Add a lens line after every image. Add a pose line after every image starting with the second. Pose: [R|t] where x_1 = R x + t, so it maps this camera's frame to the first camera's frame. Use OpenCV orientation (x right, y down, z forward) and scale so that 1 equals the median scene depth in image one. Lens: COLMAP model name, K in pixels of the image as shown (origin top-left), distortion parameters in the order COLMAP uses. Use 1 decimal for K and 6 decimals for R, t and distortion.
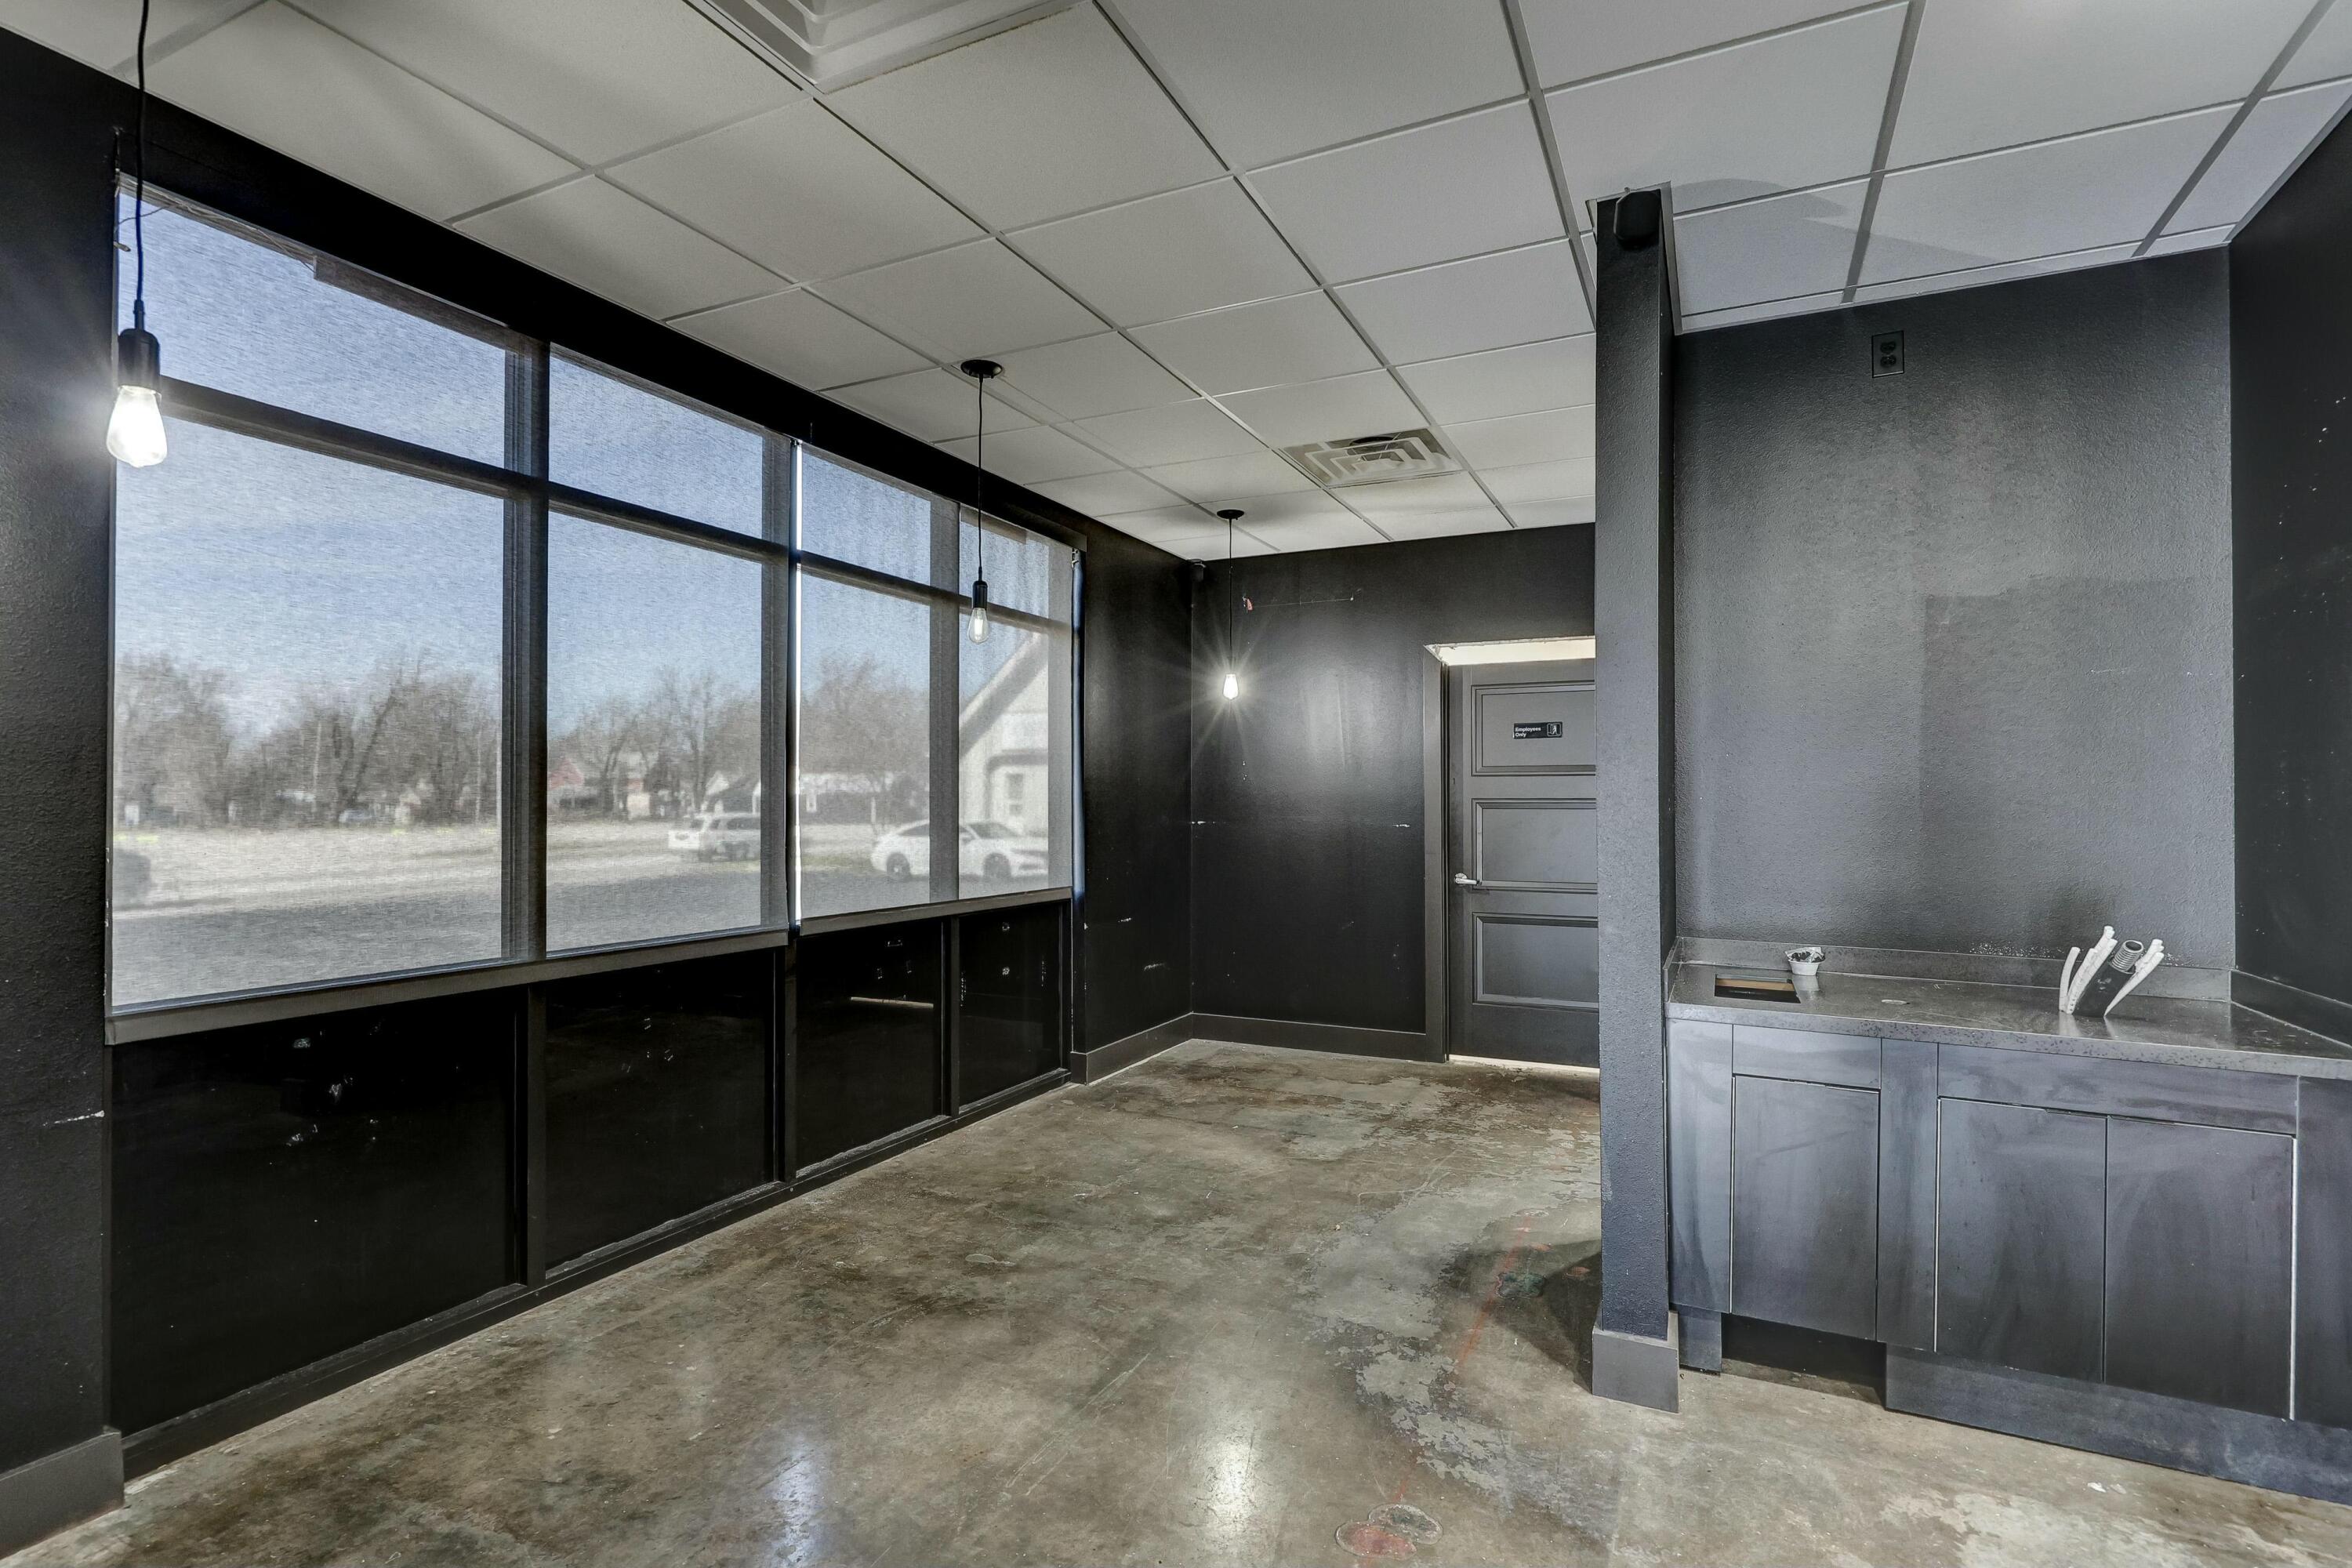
lens RADIAL K [[1113.2, 0, 1176.0], [0, 1113.2, 784.0], [0, 0, 1]] dist [-0.000336, -0.000202]
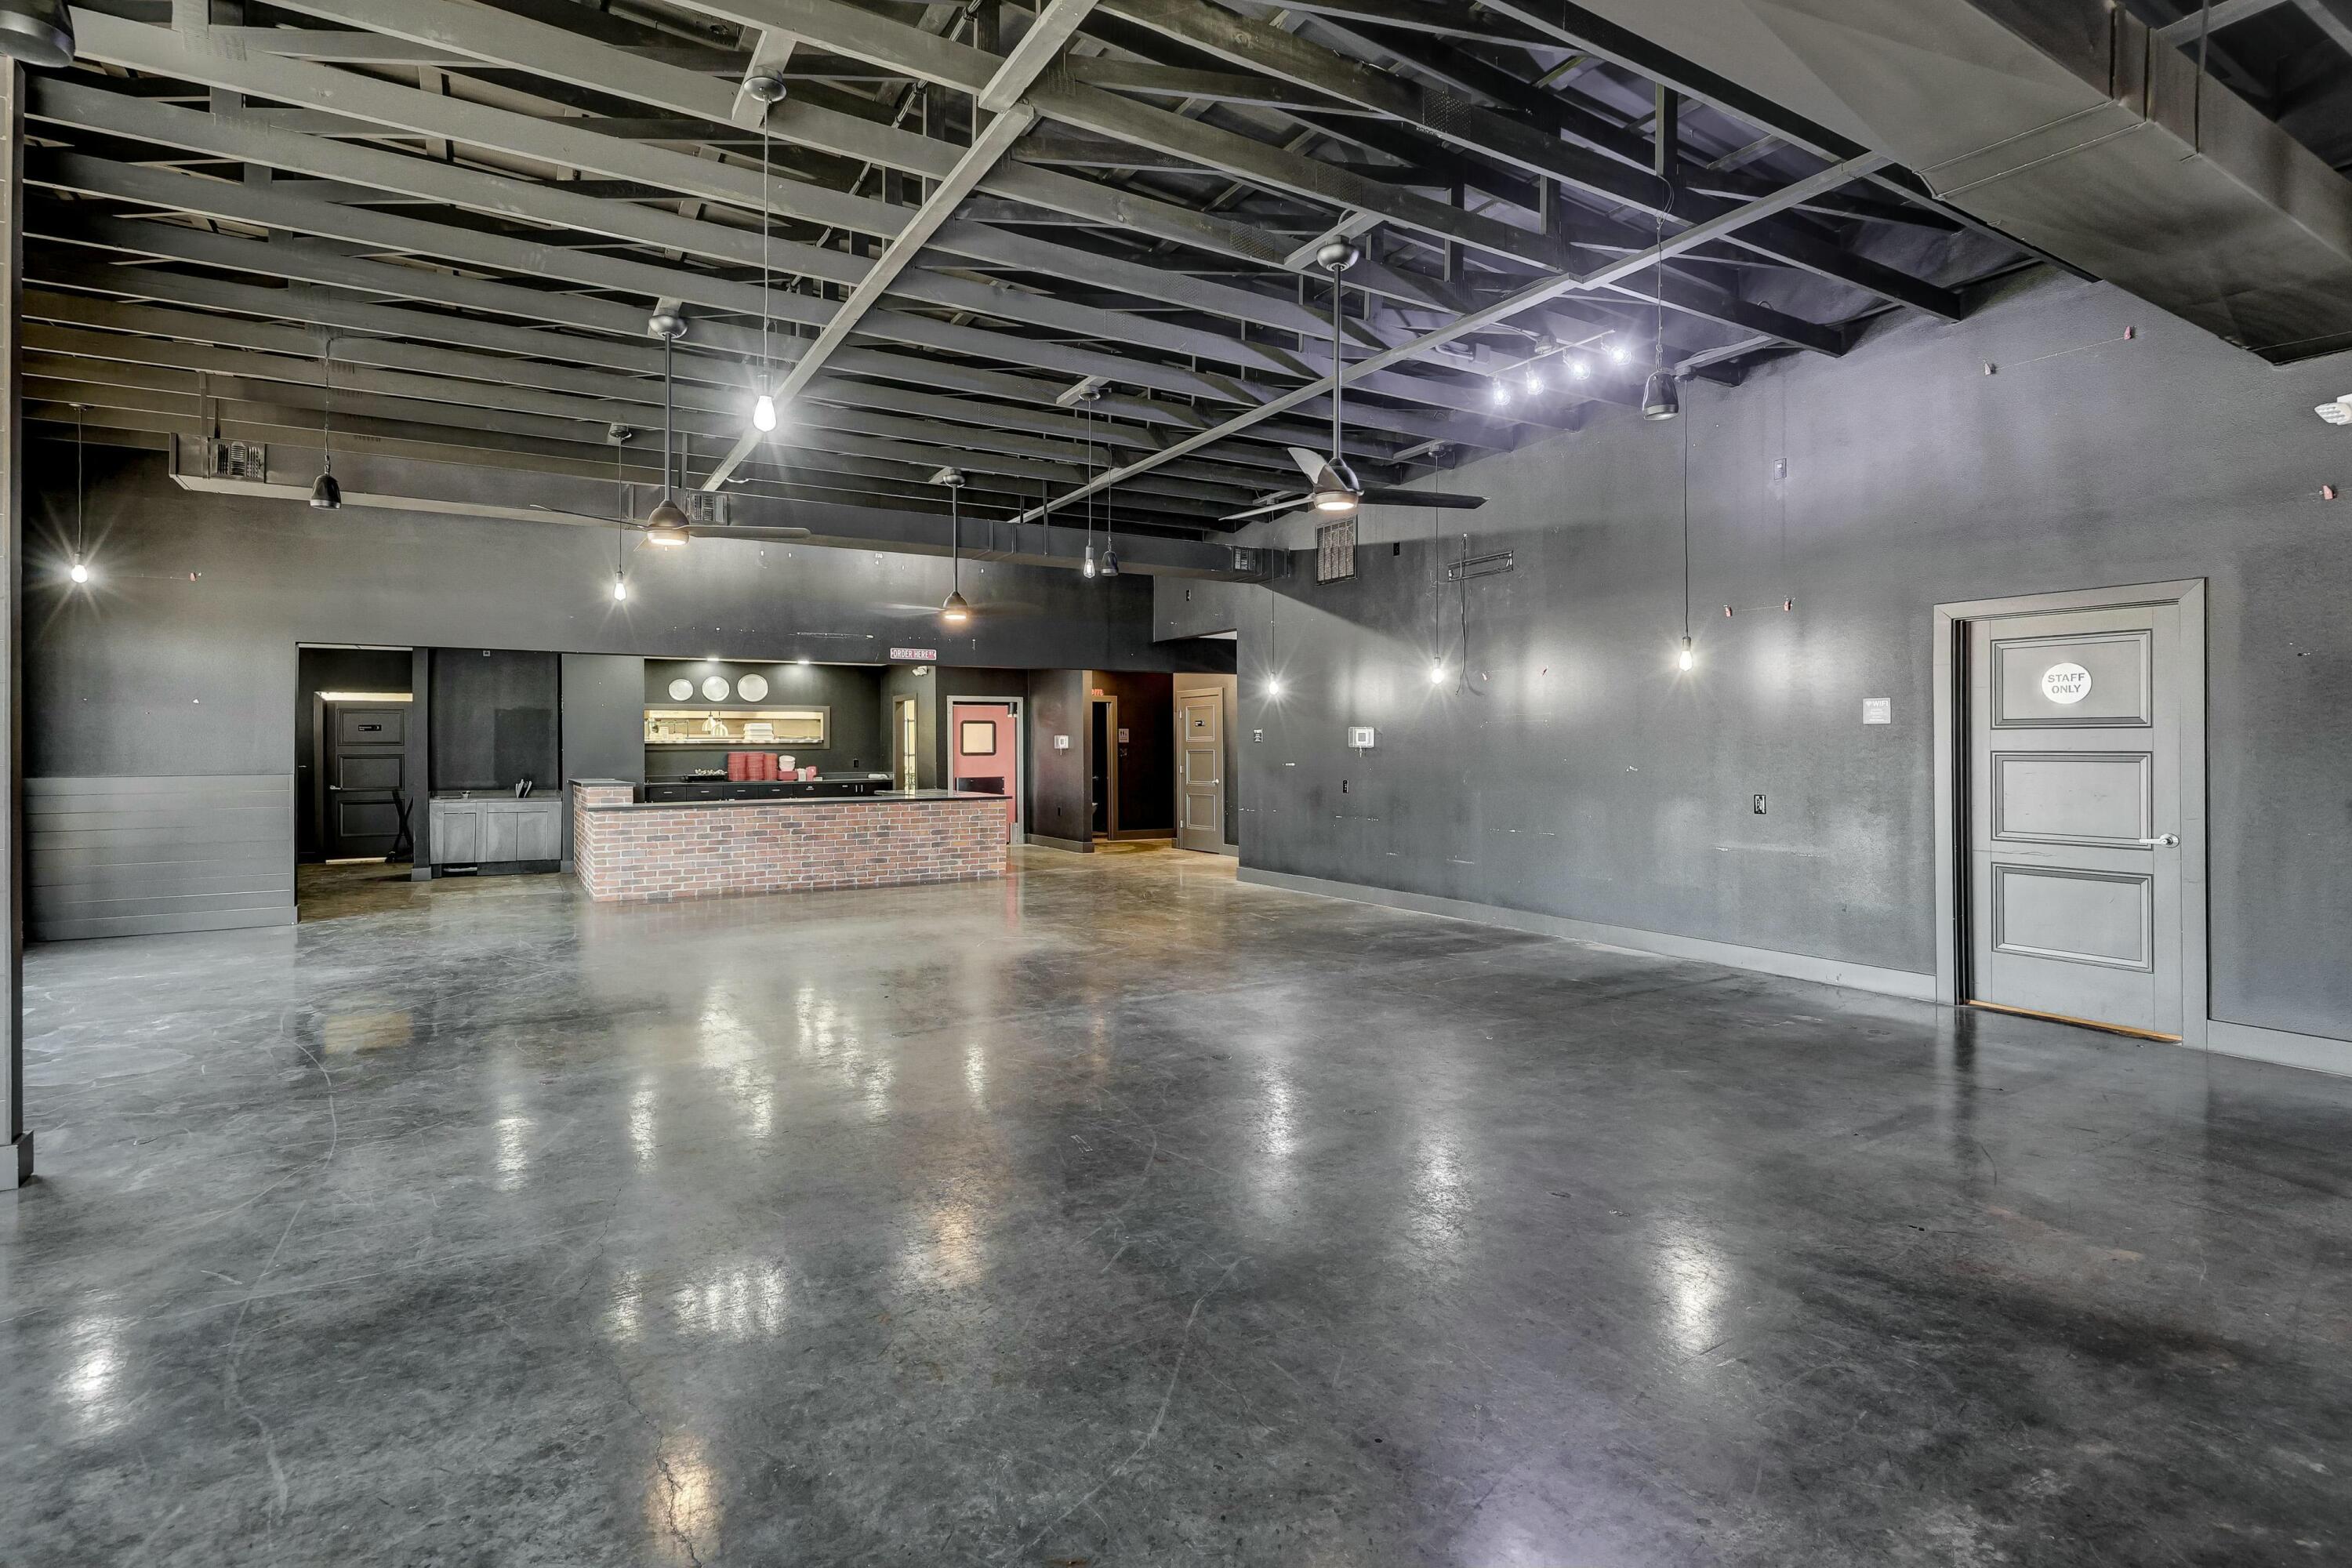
lens RADIAL K [[1128.7, 0, 1347.6], [0, 1128.7, 747.5], [0, 0, 1]] dist [-0.002731, -0.000452]
pose [[0.466543, -0.001786, 0.884497, -0.943231], [-0.011335, 0.999904, 0.007999, -0.051554], [-0.884426, -0.013758, 0.466478, -2.258816]]
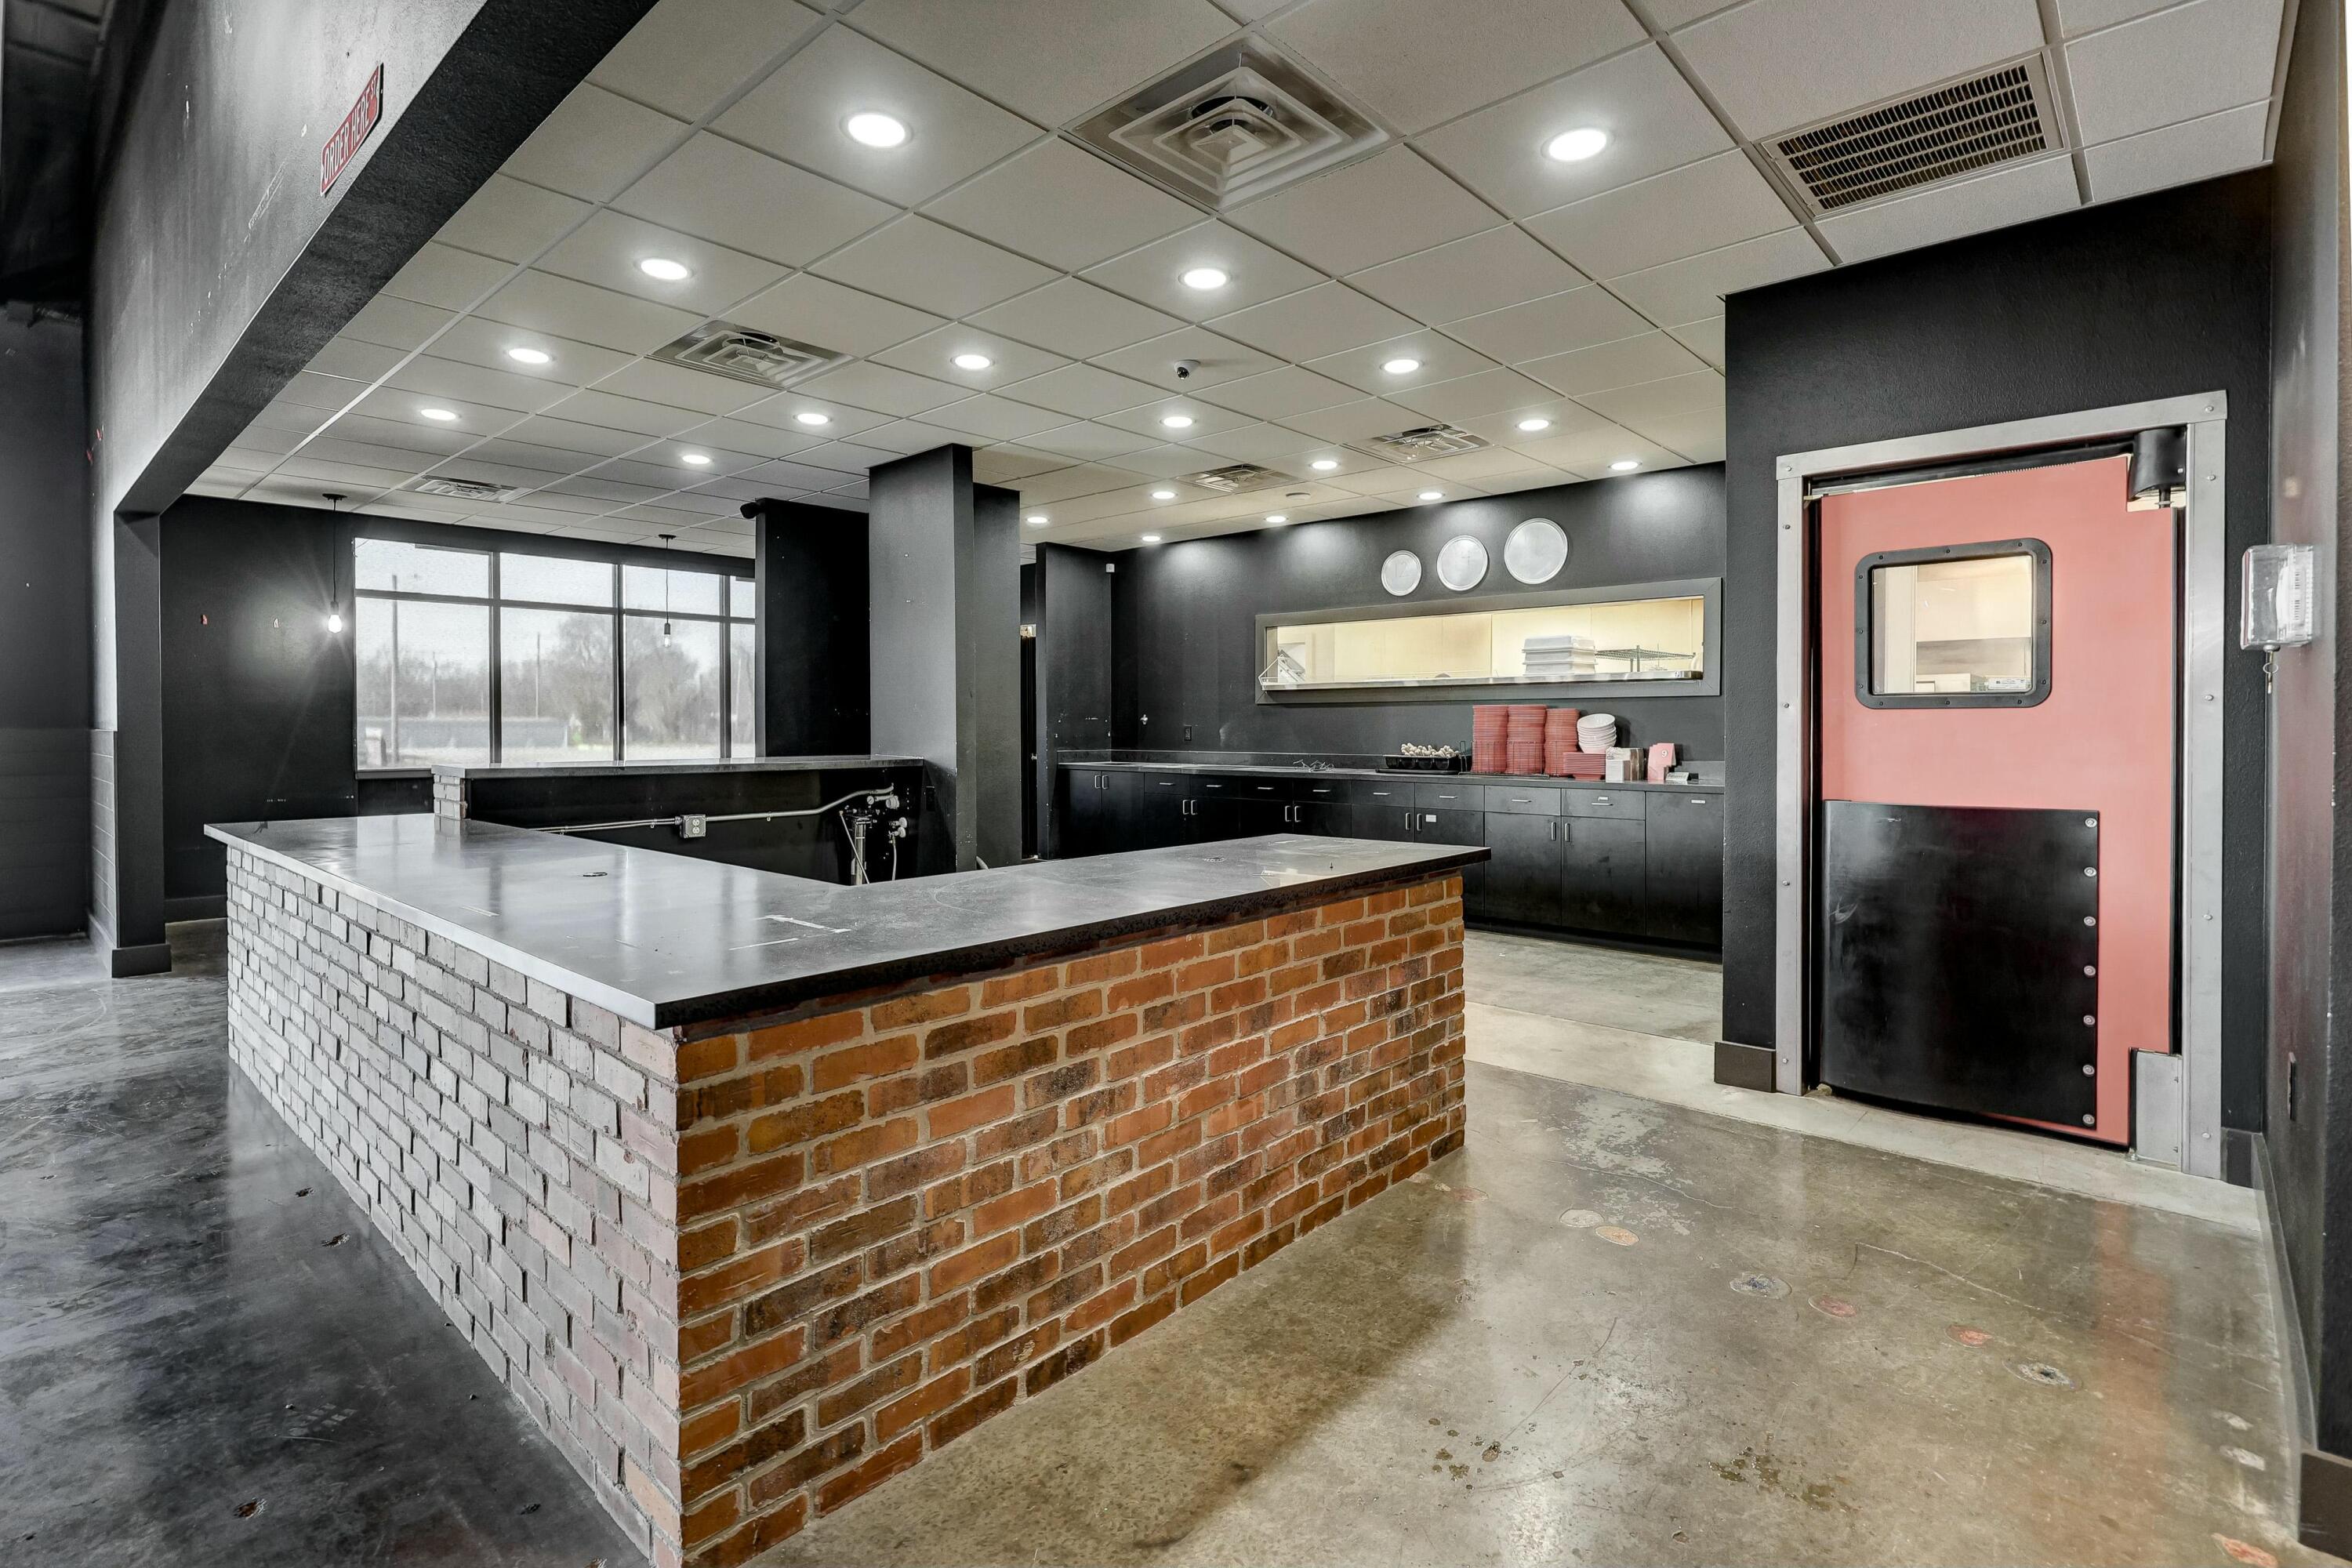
lens RADIAL K [[1132.9, 0, 1218.5], [0, 1132.9, 744.3], [0, 0, 1]] dist [0.004872, 0.000087]
pose [[0.951487, 0.003912, -0.307663, 1.159996], [0.006540, 0.999436, 0.032931, 0.005457], [0.307619, -0.033346, 0.950925, -0.672040]]
